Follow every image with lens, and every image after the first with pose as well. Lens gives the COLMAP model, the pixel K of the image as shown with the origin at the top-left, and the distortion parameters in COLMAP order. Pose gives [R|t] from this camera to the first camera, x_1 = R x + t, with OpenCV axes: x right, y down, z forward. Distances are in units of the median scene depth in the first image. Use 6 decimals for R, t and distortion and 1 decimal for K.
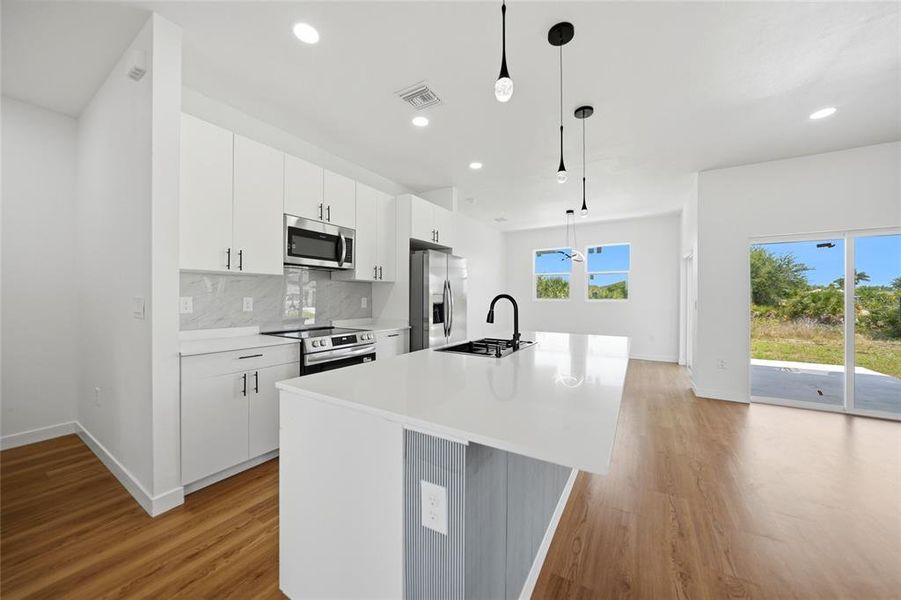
lens RADIAL K [[318.9, 0, 453.5], [0, 318.9, 295.8], [0, 0, 1]] dist [-0.020959, 0.001822]
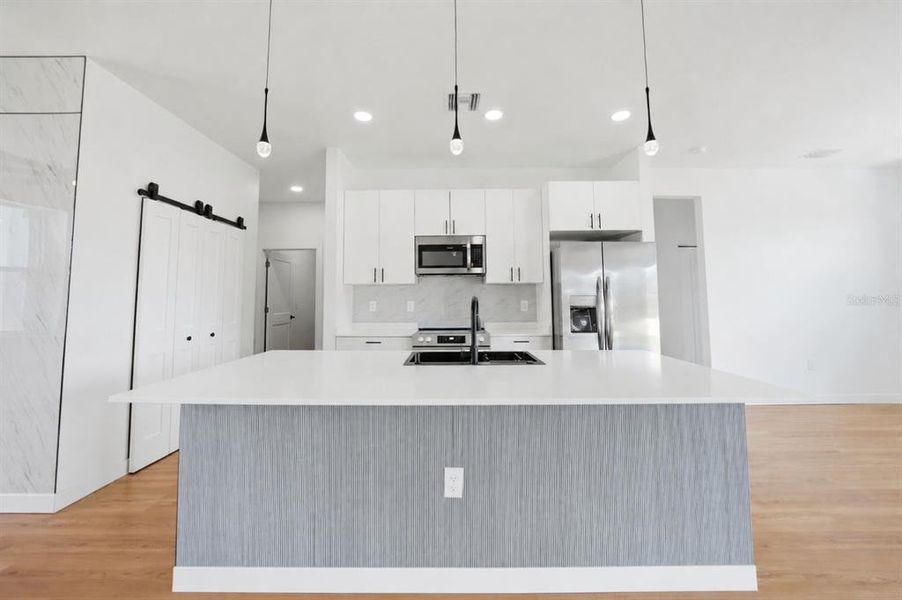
lens RADIAL K [[351.7, 0, 454.0], [0, 351.7, 276.0], [0, 0, 1]] dist [-0.023902, 0.000047]
pose [[0.514812, -0.068897, -0.854530, 0.722233], [0.012228, 0.997254, -0.073037, 0.009614], [0.857216, 0.027151, 0.514241, 0.377882]]
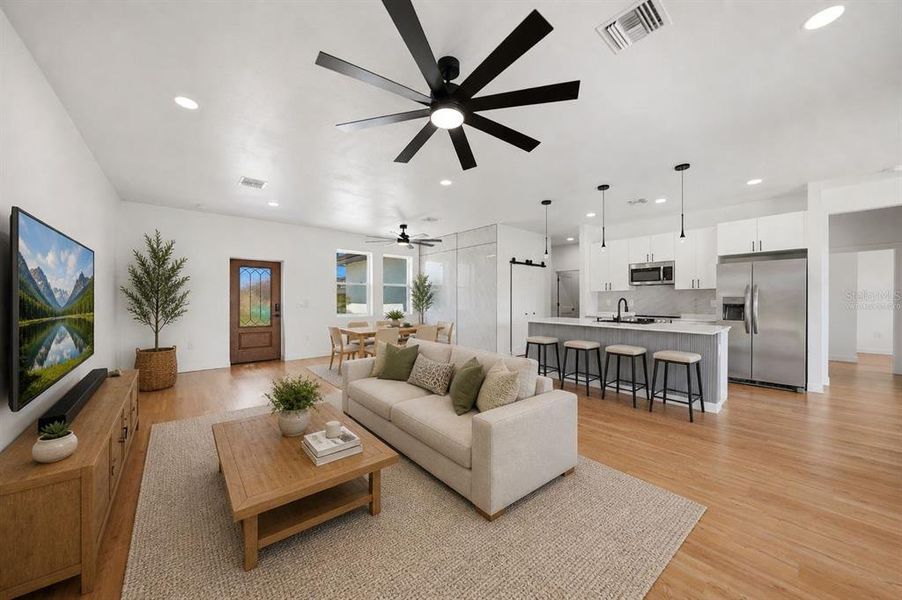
lens RADIAL K [[319.2, 0, 447.9], [0, 319.2, 303.4], [0, 0, 1]] dist [-0.020959, 0.001822]
pose [[-0.310161, 0.006093, -0.950665, 1.995944], [0.006023, 0.999972, 0.004444, 0.011242], [0.950665, -0.004347, -0.310189, 0.426174]]
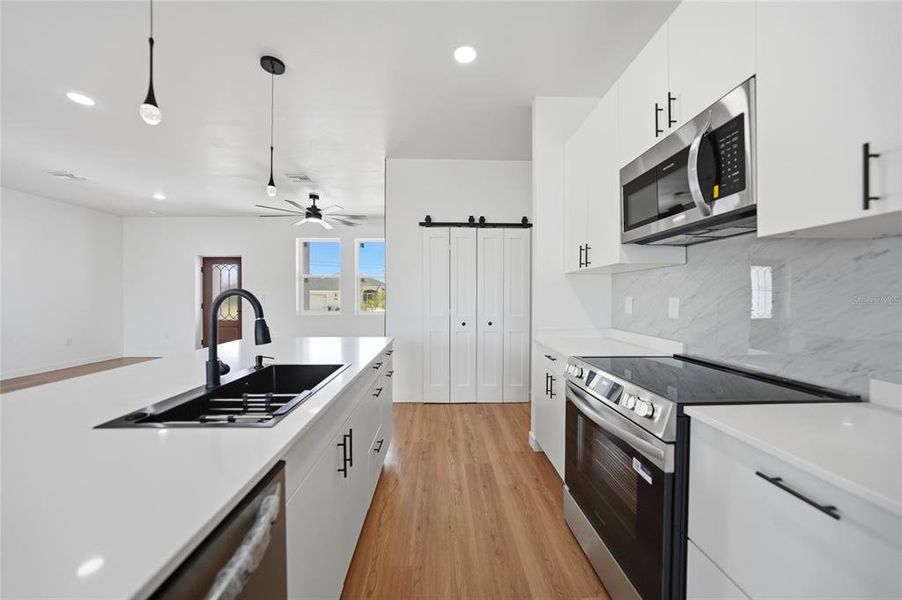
lens RADIAL K [[319.2, 0, 454.0], [0, 319.2, 298.3], [0, 0, 1]] dist [-0.020959, 0.001822]
pose [[-0.834118, -0.003898, -0.551573, 0.114104], [-0.003070, 0.999992, -0.002425, 0.009375], [0.551578, -0.000330, -0.834123, 1.282707]]
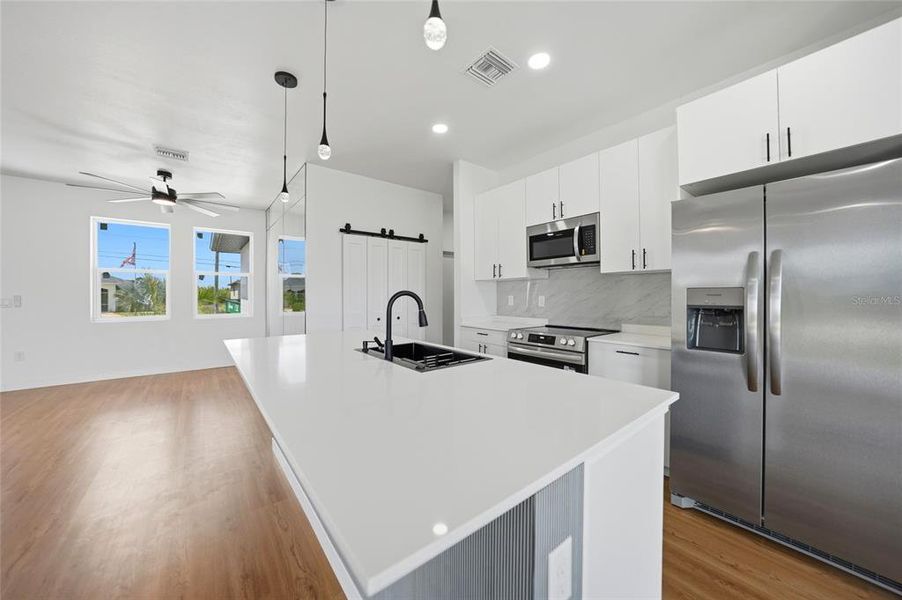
lens RADIAL K [[319.2, 0, 452.7], [0, 319.2, 298.2], [0, 0, 1]] dist [-0.020959, 0.001822]
pose [[-0.343739, 0.003651, -0.939058, 0.683398], [0.006373, 0.999978, 0.001555, 0.010468], [0.939044, -0.005450, -0.343755, 1.087772]]
